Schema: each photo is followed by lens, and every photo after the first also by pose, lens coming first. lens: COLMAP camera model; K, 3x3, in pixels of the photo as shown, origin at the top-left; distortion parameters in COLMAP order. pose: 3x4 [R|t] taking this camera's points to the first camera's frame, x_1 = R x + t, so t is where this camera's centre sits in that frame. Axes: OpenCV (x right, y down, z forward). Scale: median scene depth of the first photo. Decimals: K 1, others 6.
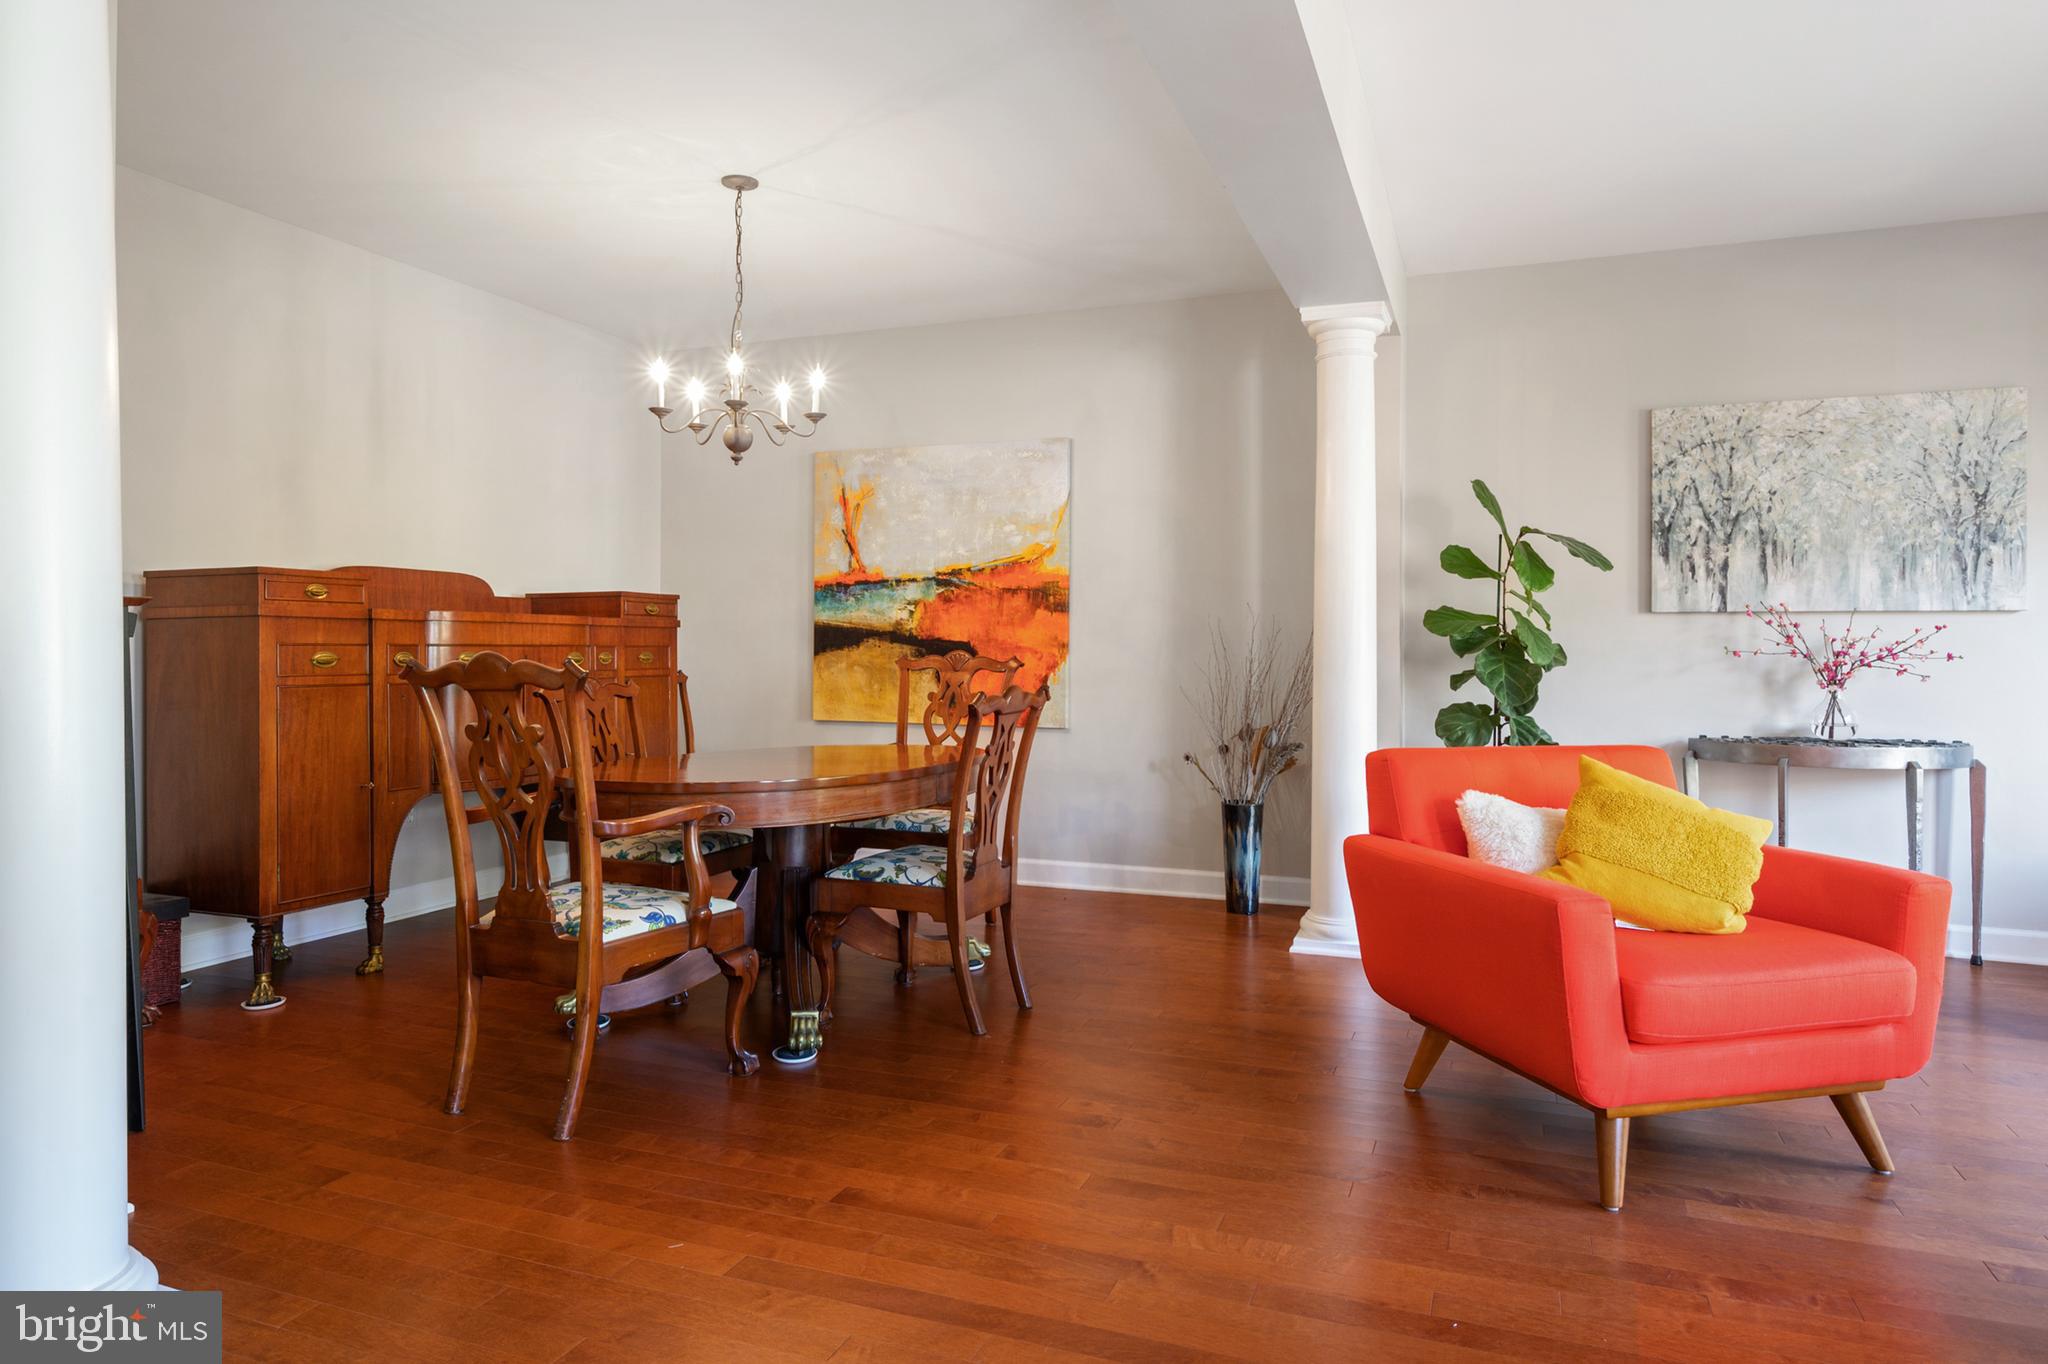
lens RADIAL K [[1260.3, 0, 1024.0], [0, 1260.3, 682.0], [0, 0, 1]] dist [-0.000369, -0.000042]
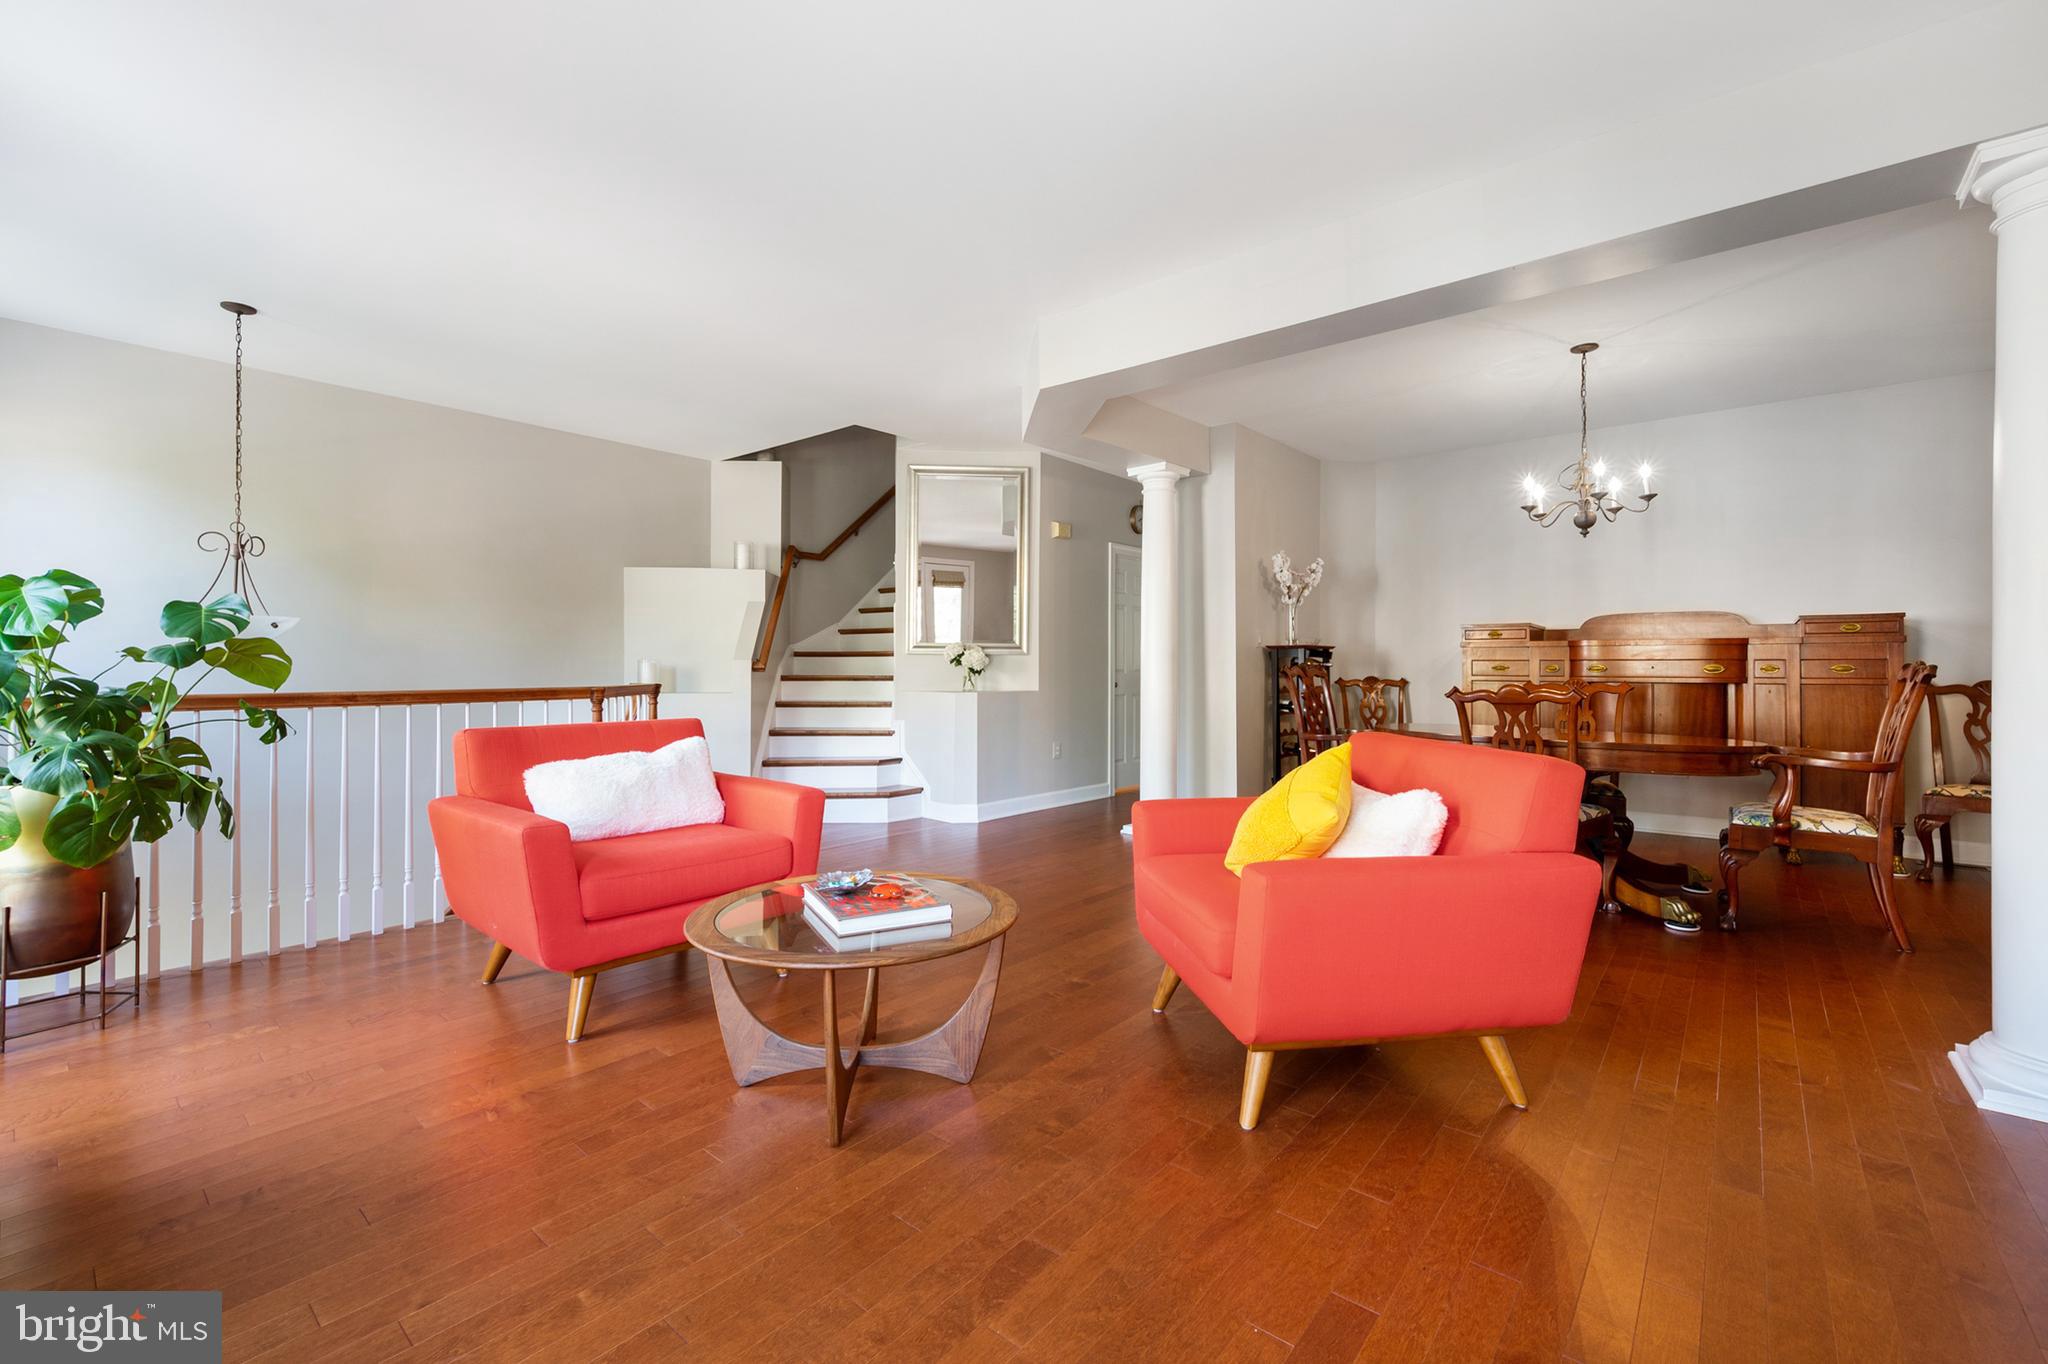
lens RADIAL K [[857.2, 0, 1027.2], [0, 857.2, 659.7], [0, 0, 1]] dist [0.000815, -0.000067]
pose [[-0.311135, -0.010729, -0.950305, 0.651768], [-0.024632, 0.999691, -0.003222, -0.006138], [0.950047, 0.022405, -0.311303, 0.486041]]
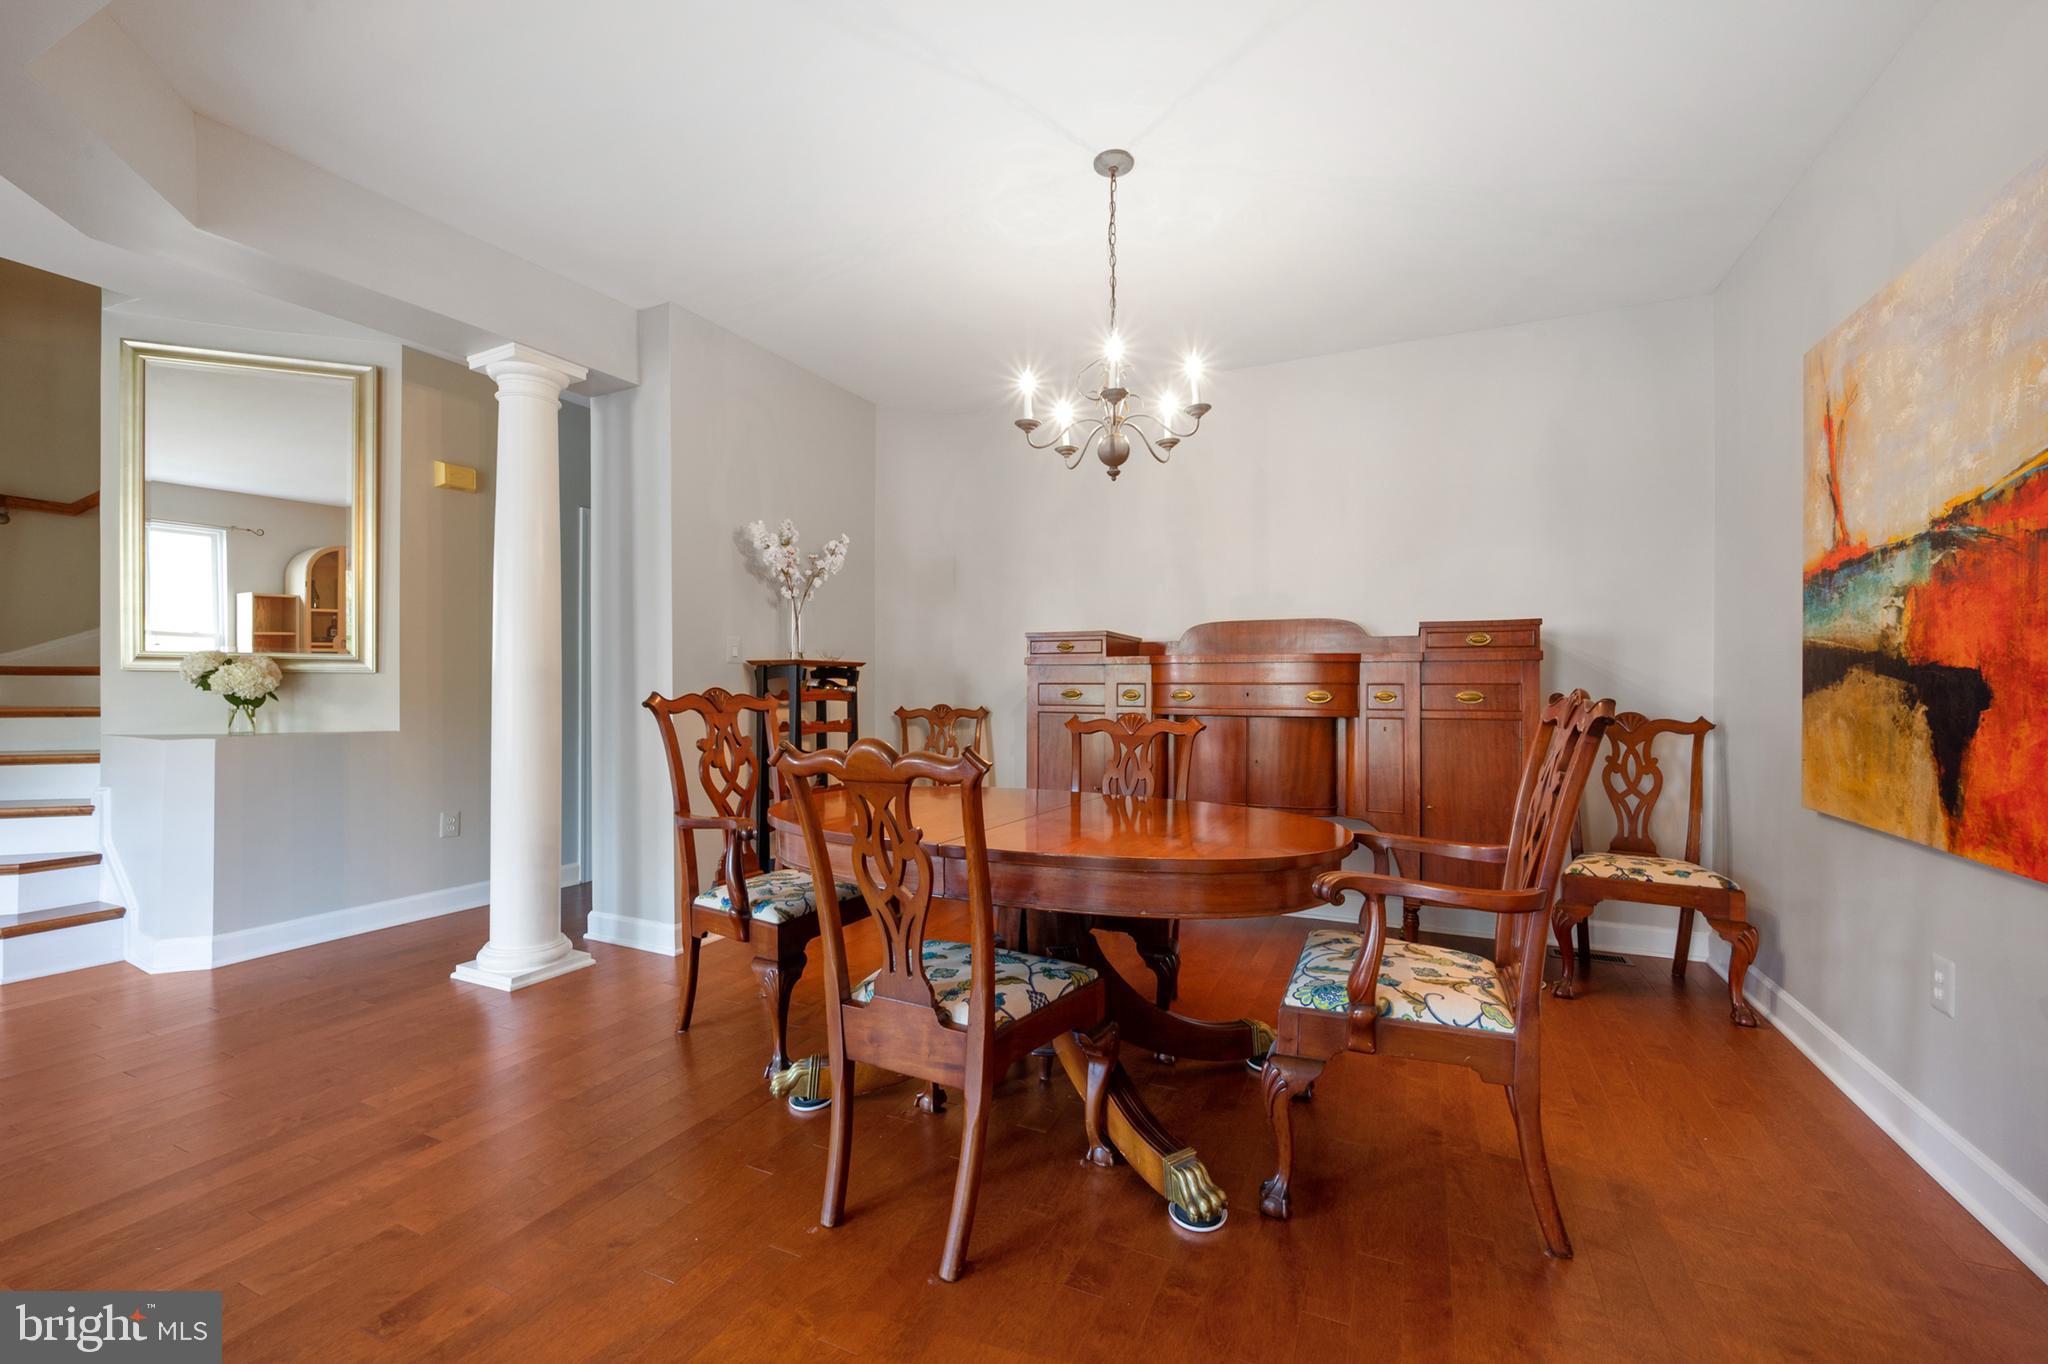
lens RADIAL K [[840.6, 0, 1024.0], [0, 840.6, 682.0], [0, 0, 1]] dist [0.001055, 0.000239]
pose [[-0.052284, -0.008395, -0.998597, 0.255779], [-0.025669, 0.999646, -0.007060, -0.016797], [0.998302, 0.025264, -0.052481, 0.679956]]
